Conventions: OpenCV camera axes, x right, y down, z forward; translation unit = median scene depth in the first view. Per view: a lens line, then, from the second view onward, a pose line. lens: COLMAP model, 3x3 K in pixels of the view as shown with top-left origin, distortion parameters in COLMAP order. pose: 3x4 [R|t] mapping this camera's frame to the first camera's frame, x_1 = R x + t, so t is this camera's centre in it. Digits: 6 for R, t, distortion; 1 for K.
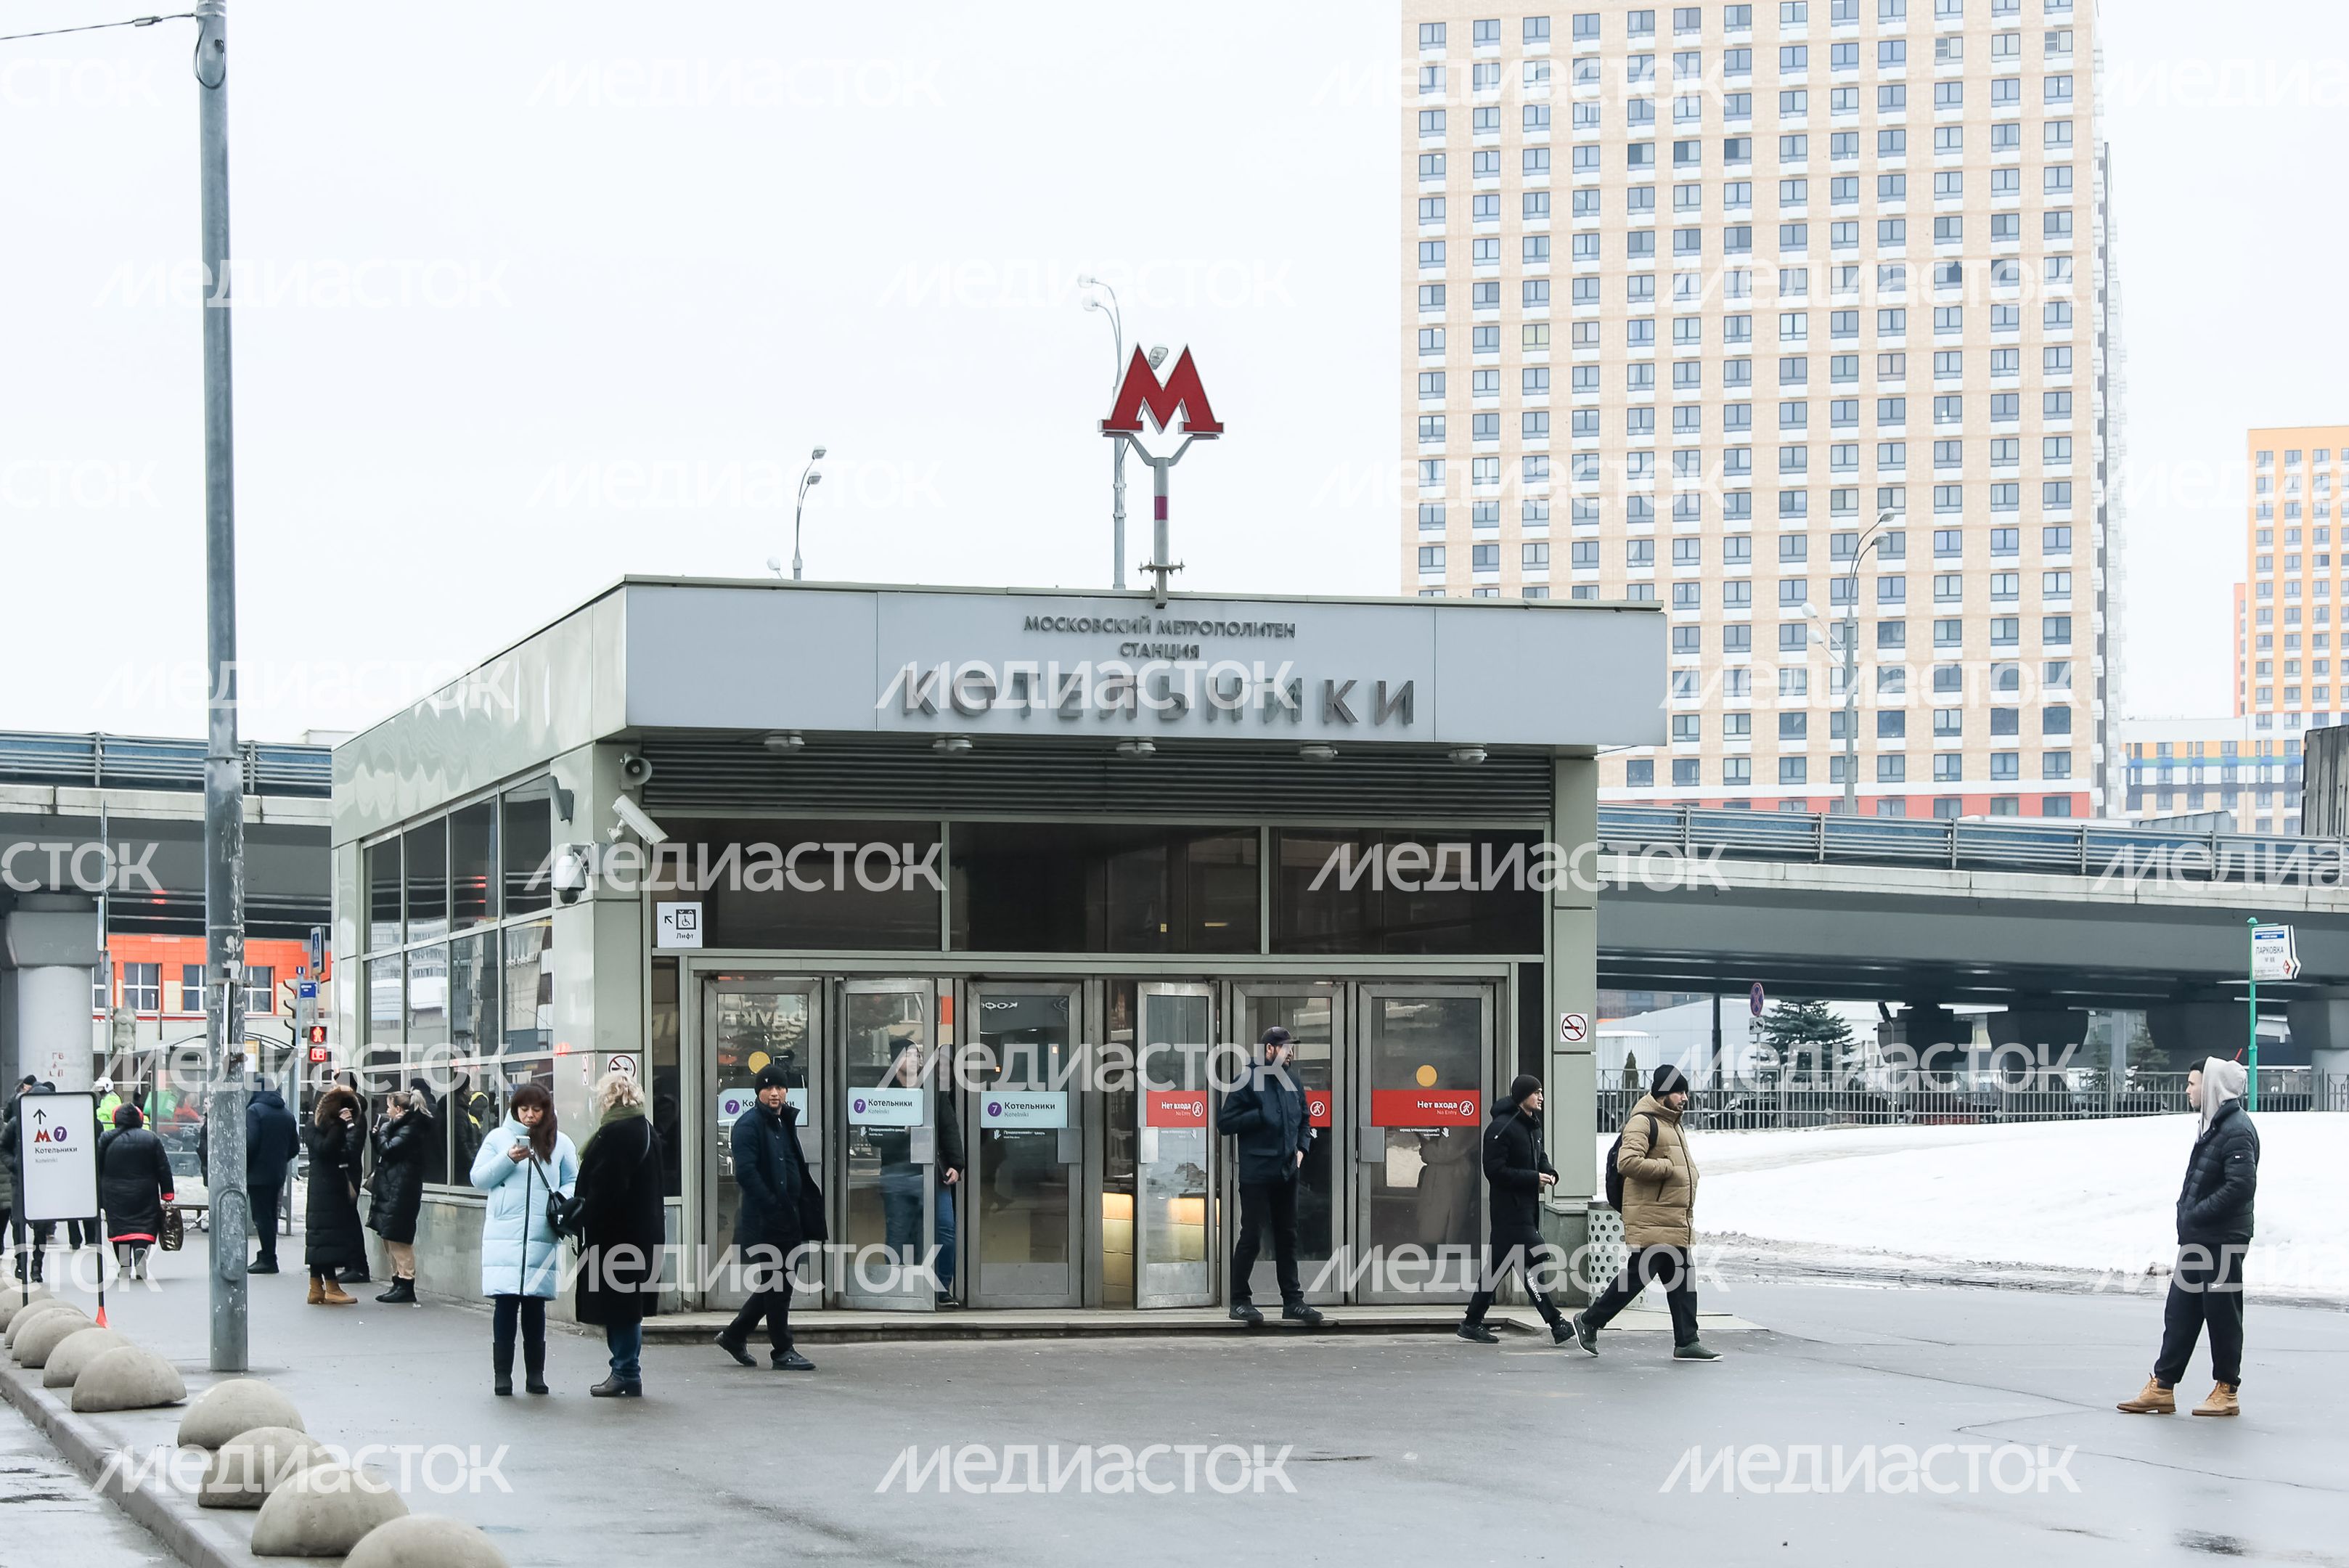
lens RADIAL K [[4730.4, 0, 1174.1], [0, 4730.4, 782.8], [0, 0, 1]] dist [0.118452, 0.000000]
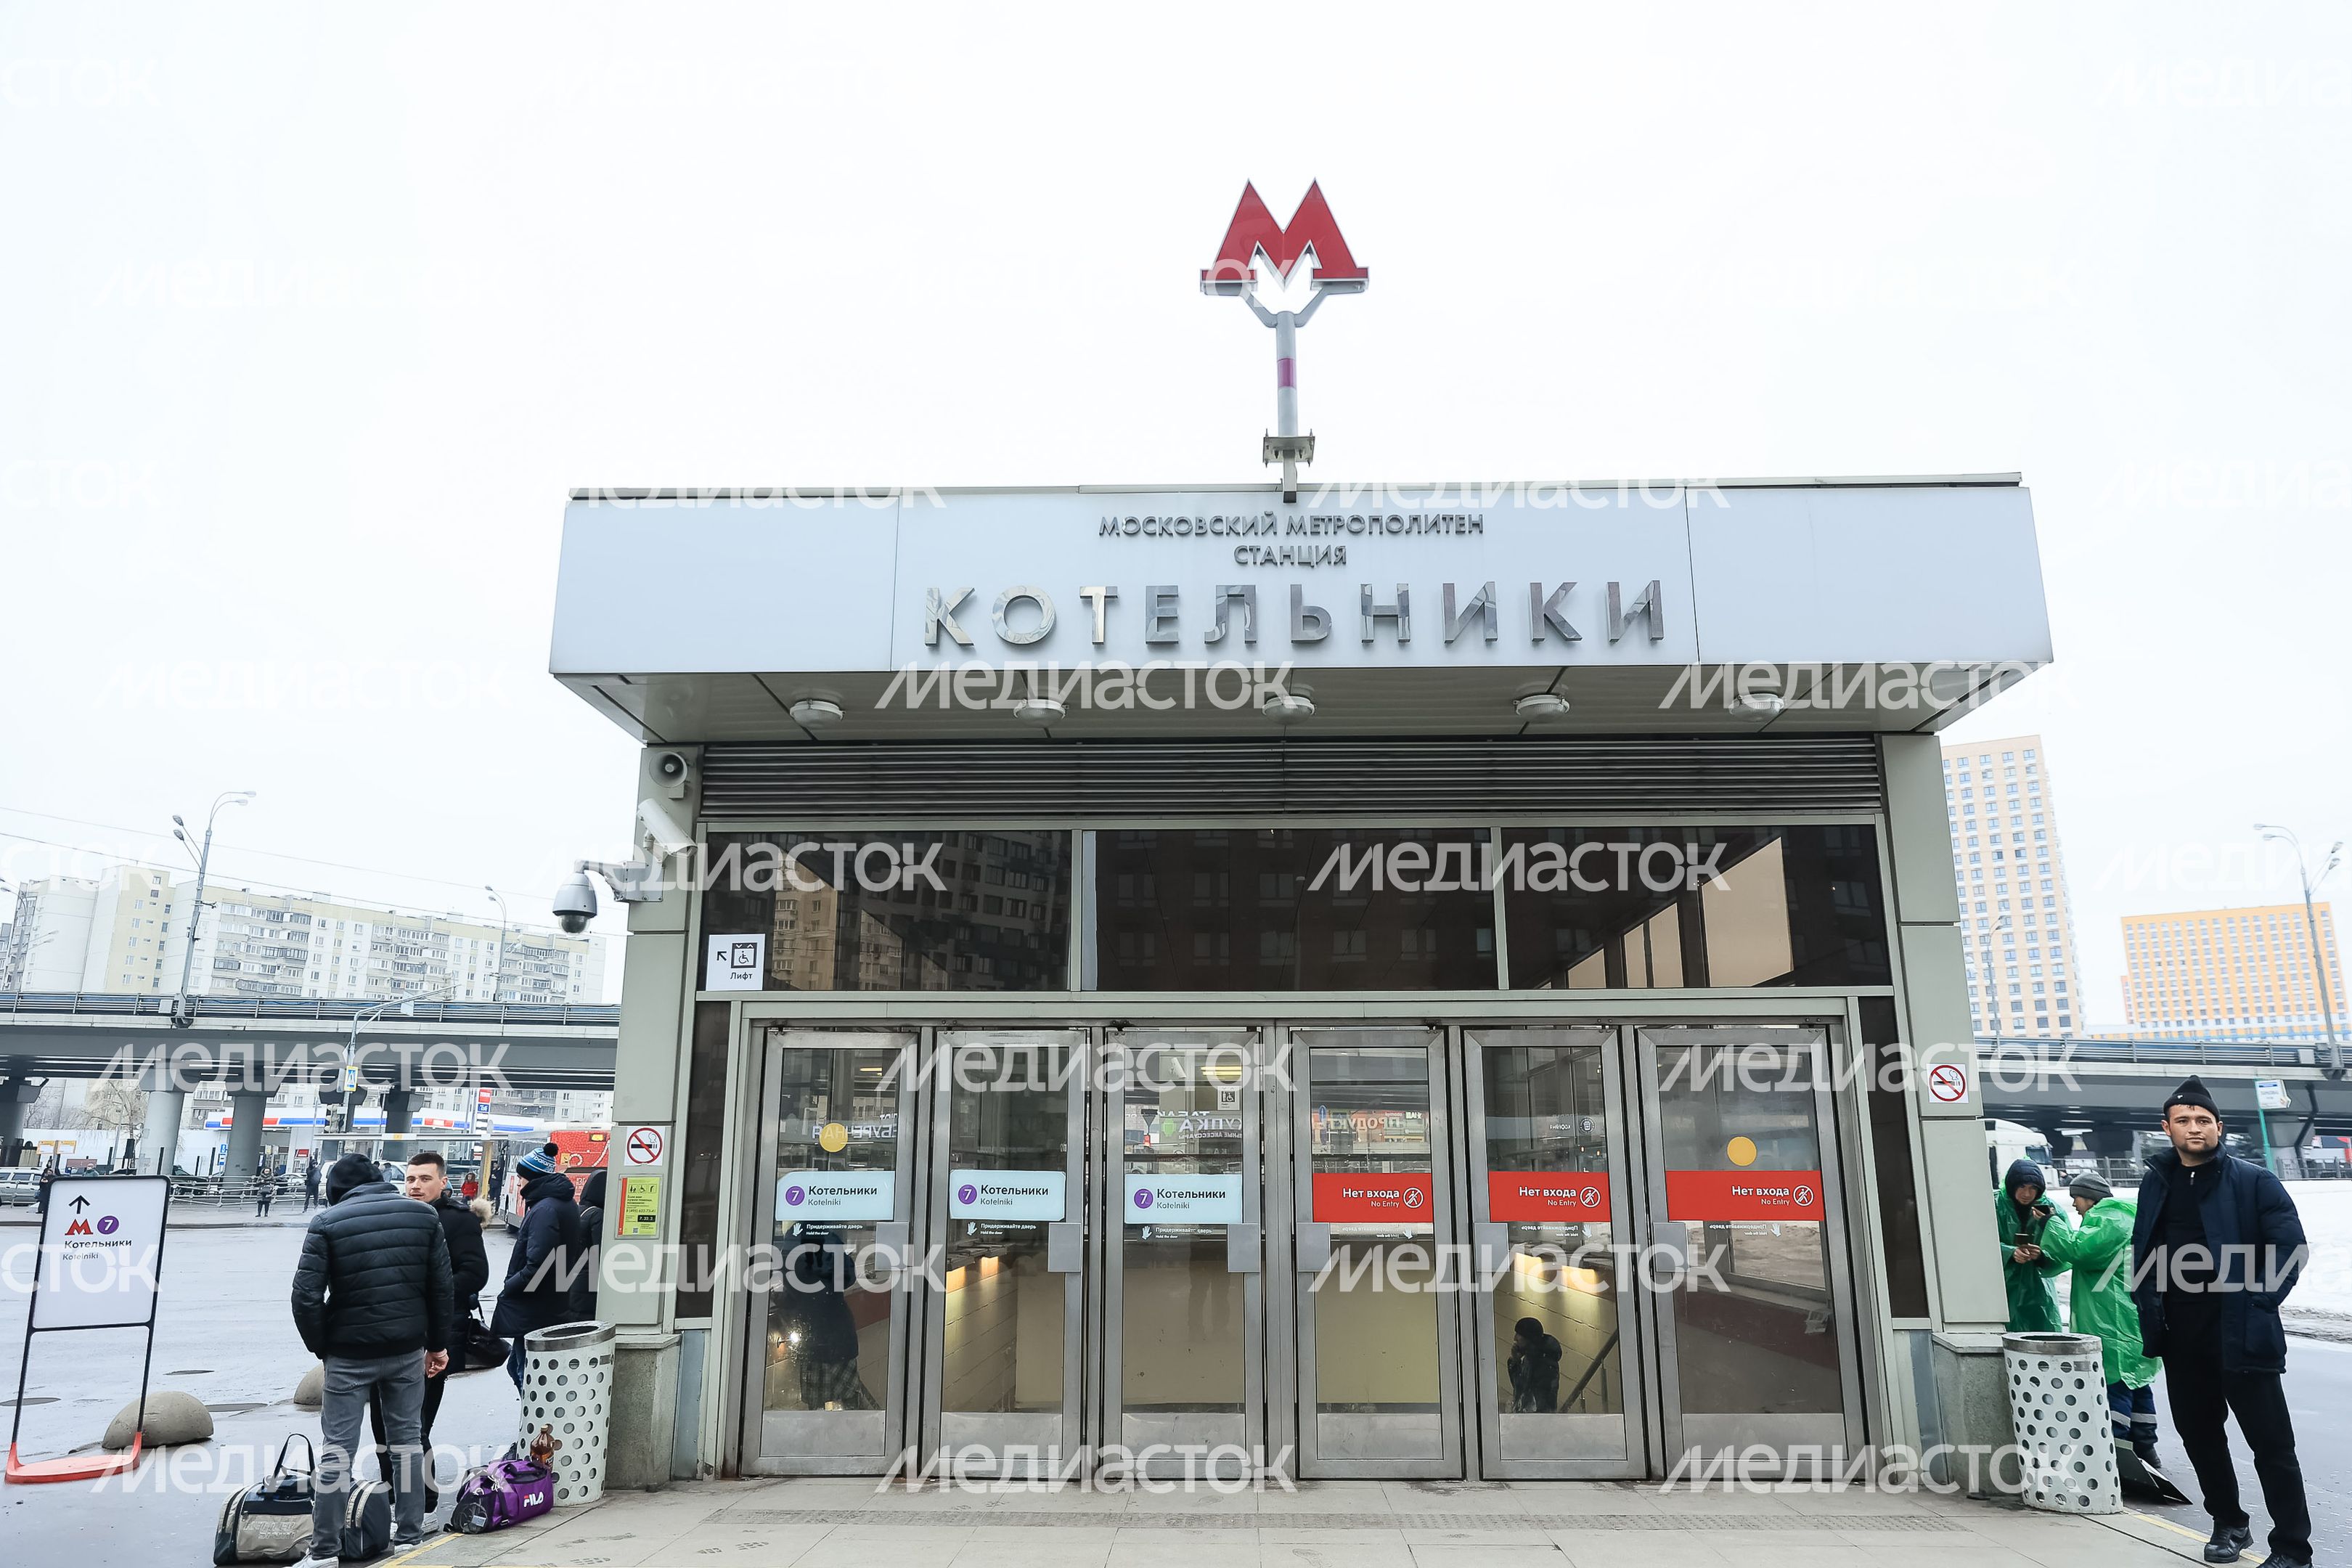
lens RADIAL K [[1581.7, 0, 1196.2], [0, 1581.7, 759.1], [0, 0, 1]] dist [-0.000833, -0.003052]
pose [[0.951633, -0.081212, -0.296309, 0.052808], [0.023714, 0.980970, -0.192705, 0.049642], [0.306320, 0.176358, 0.935450, 0.764352]]
